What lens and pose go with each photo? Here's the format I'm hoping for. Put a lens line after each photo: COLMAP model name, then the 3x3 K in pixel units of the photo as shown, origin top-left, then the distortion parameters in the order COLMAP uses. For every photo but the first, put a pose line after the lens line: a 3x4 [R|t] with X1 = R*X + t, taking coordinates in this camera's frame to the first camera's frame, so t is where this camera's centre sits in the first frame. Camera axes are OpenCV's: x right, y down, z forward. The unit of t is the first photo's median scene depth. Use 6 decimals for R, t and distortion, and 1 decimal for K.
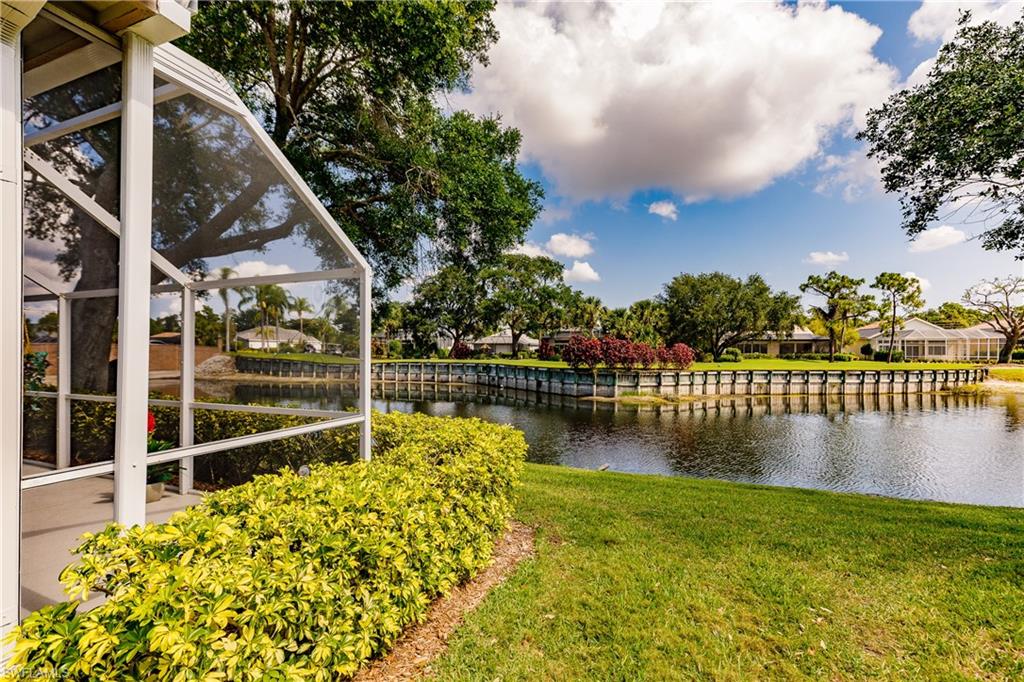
lens RADIAL K [[455.6, 0, 513.7], [0, 455.6, 348.9], [0, 0, 1]] dist [0.004187, 0.001193]
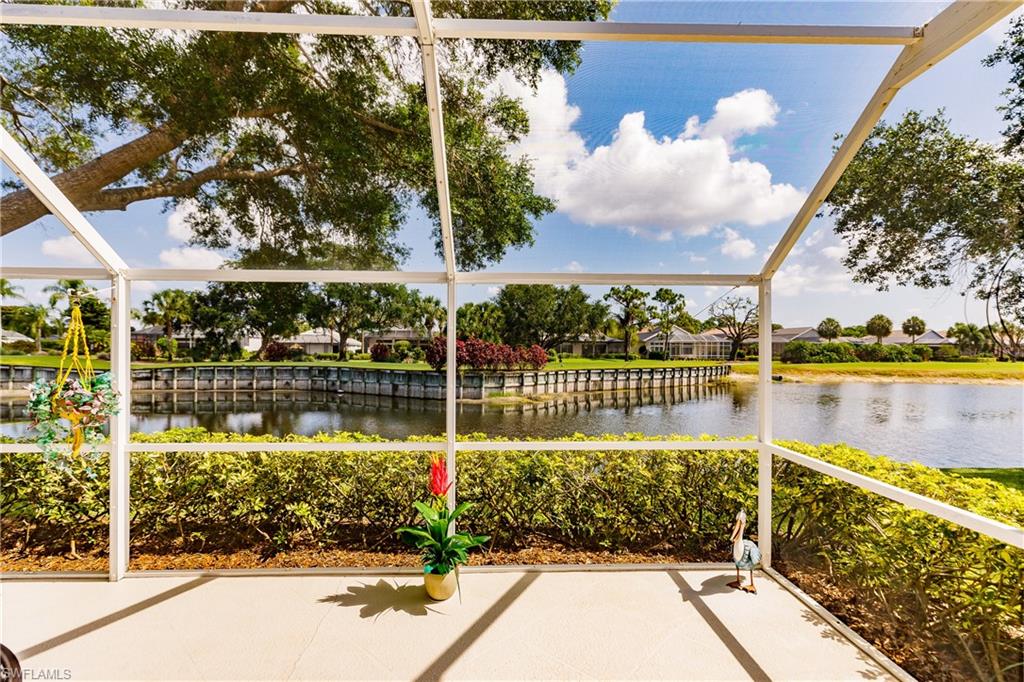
lens RADIAL K [[462.5, 0, 513.7], [0, 462.5, 349.5], [0, 0, 1]] dist [0.005158, 0.000452]
pose [[0.909187, 0.001005, 0.416387, -0.097610], [-0.002166, 0.999995, 0.002315, -0.003513], [-0.416383, -0.003006, 0.909184, 0.034353]]
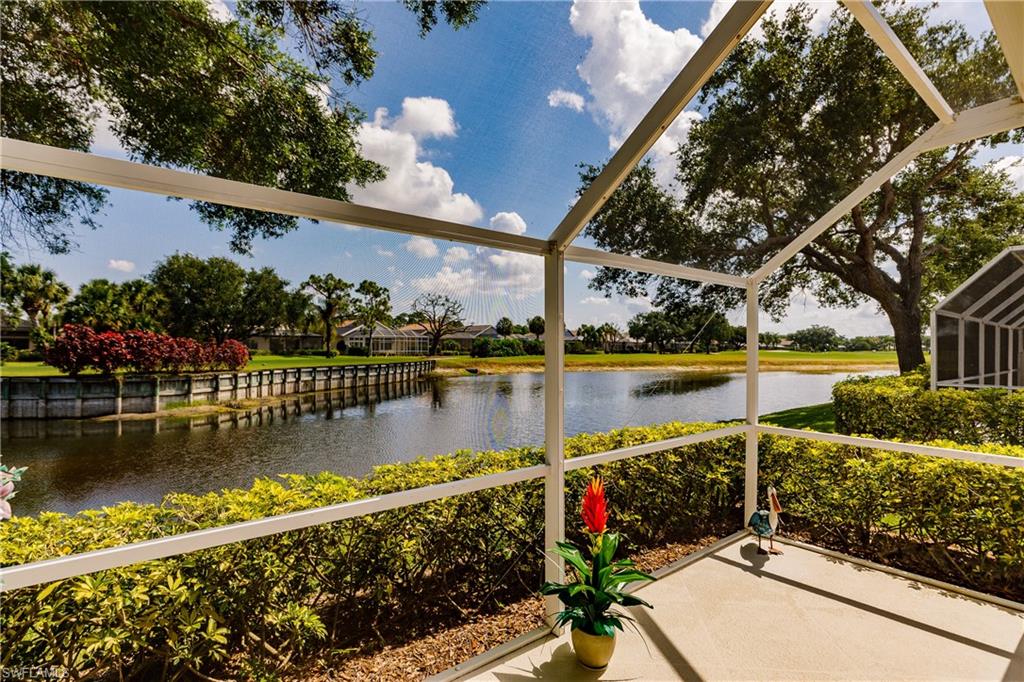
lens RADIAL K [[487.1, 0, 512.4], [0, 487.1, 349.1], [0, 0, 1]] dist [-0.001667, 0.000393]
pose [[0.484180, -0.006270, 0.874946, -0.131823], [-0.003440, 0.999953, 0.009069, -0.003177], [-0.874962, -0.007401, 0.484136, 0.081732]]
